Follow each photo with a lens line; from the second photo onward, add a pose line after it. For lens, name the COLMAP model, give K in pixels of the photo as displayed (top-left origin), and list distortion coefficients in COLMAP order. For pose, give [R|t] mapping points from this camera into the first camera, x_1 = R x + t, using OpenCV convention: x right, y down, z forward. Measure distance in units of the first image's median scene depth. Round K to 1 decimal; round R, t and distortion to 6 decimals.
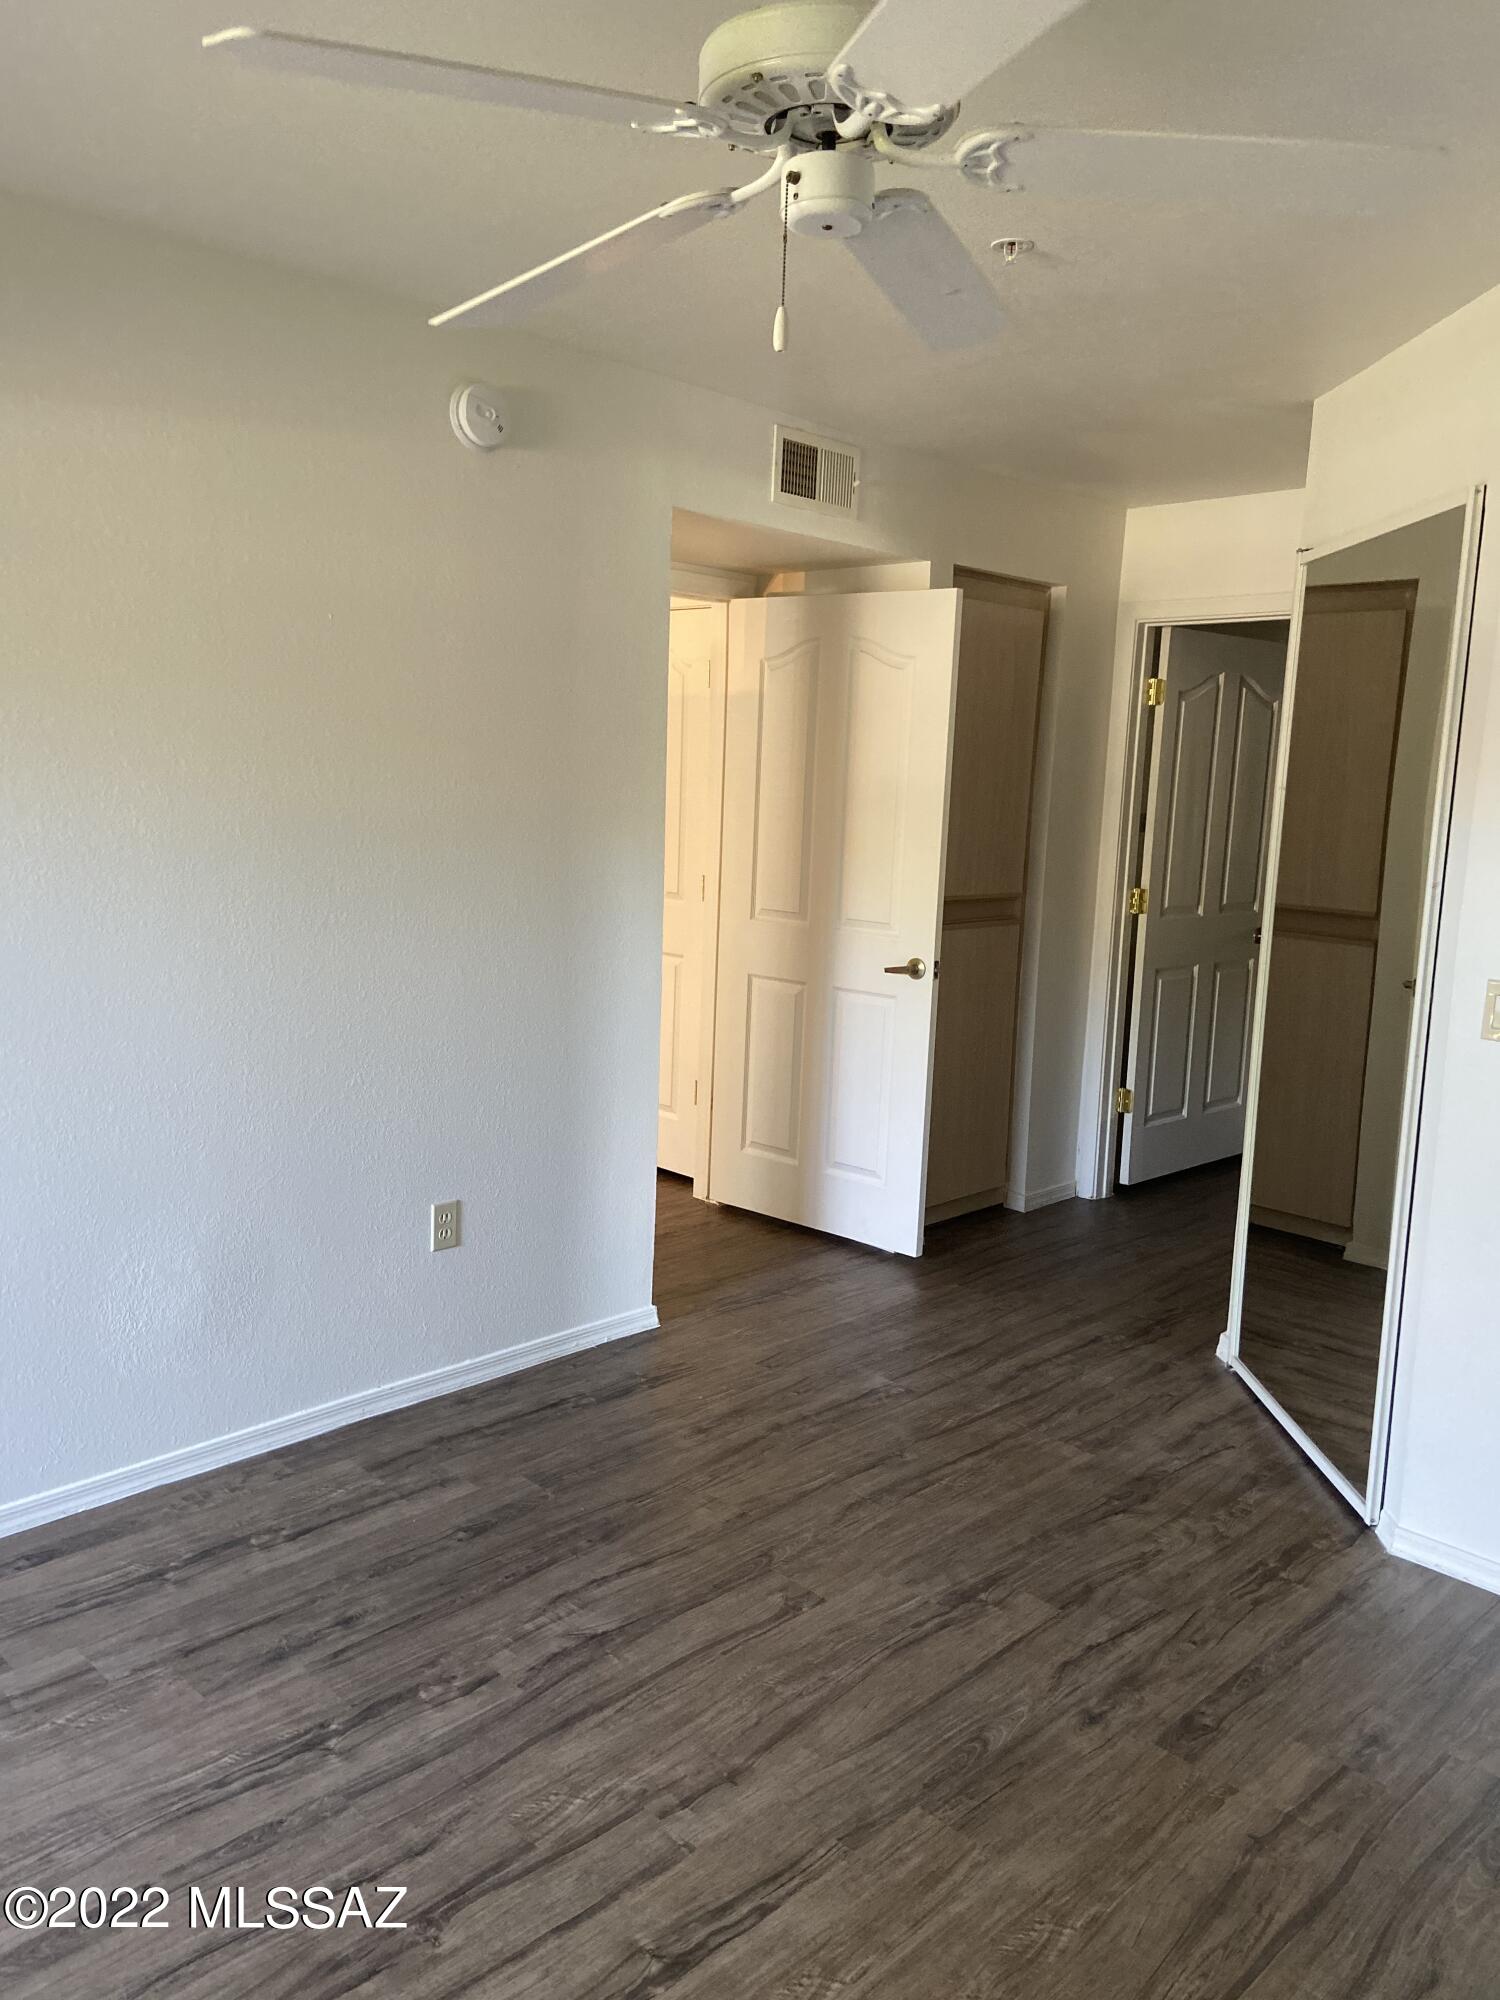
lens RADIAL K [[1499.4, 0, 776.4], [0, 1499.4, 939.9], [0, 0, 1]] dist [0.120697, -0.136222]
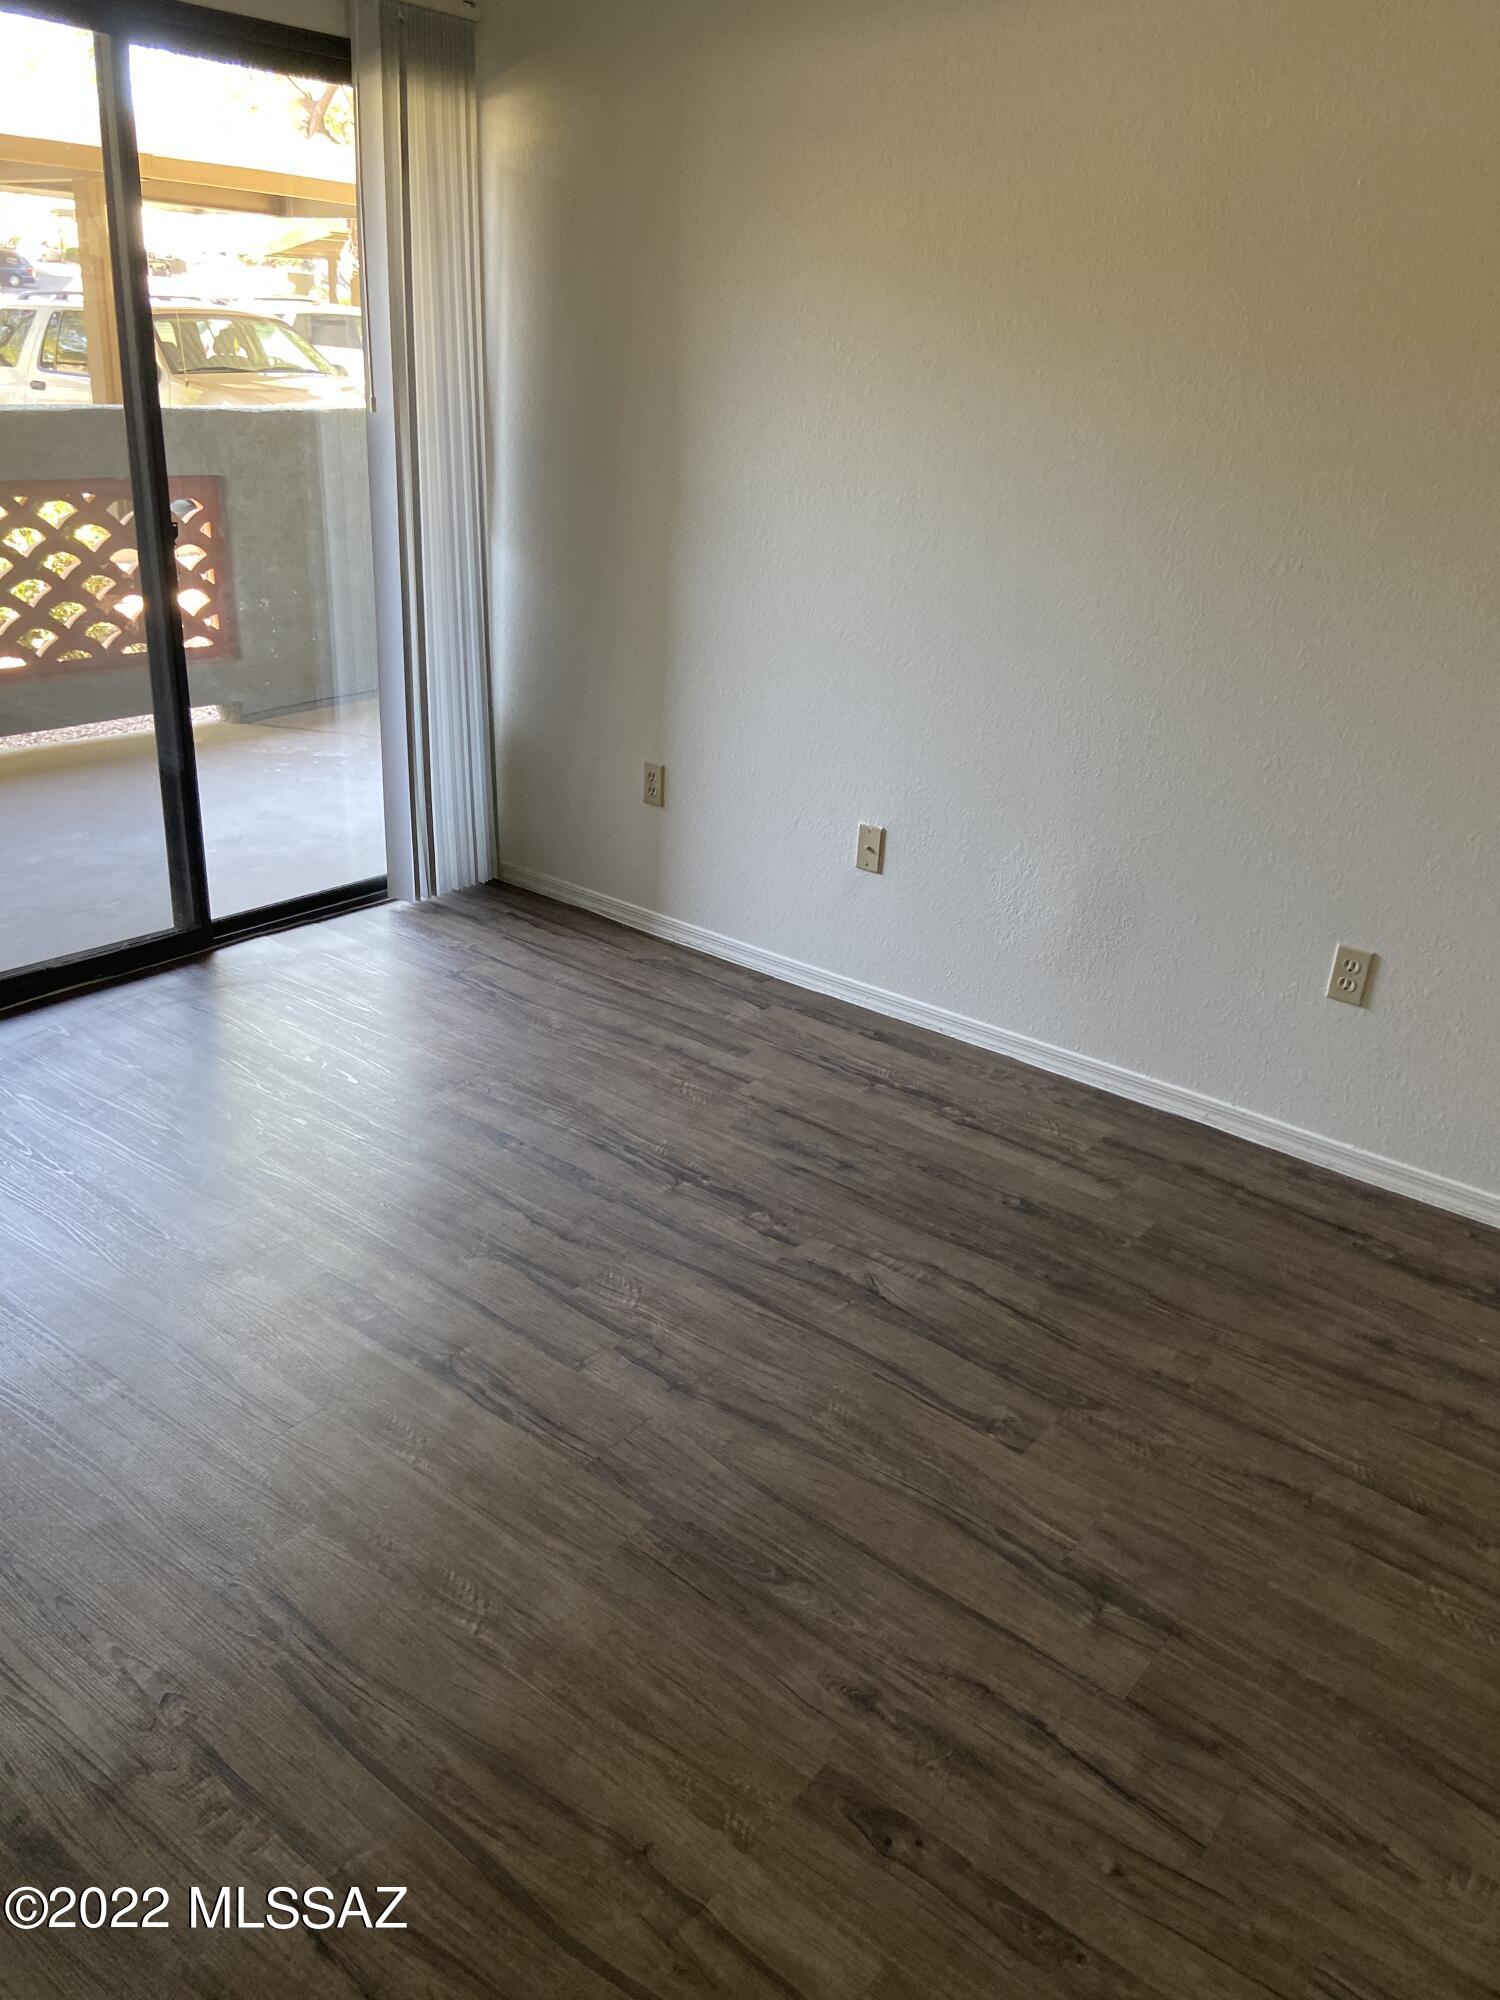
lens RADIAL K [[1499.4, 0, 731.0], [0, 1499.4, 1001.5], [0, 0, 1]] dist [0.120697, -0.136222]
pose [[0.100625, 0.365182, -0.925482, 0.682699], [-0.161946, 0.923810, 0.346914, -0.041208], [0.981656, 0.114970, 0.152098, 0.713003]]
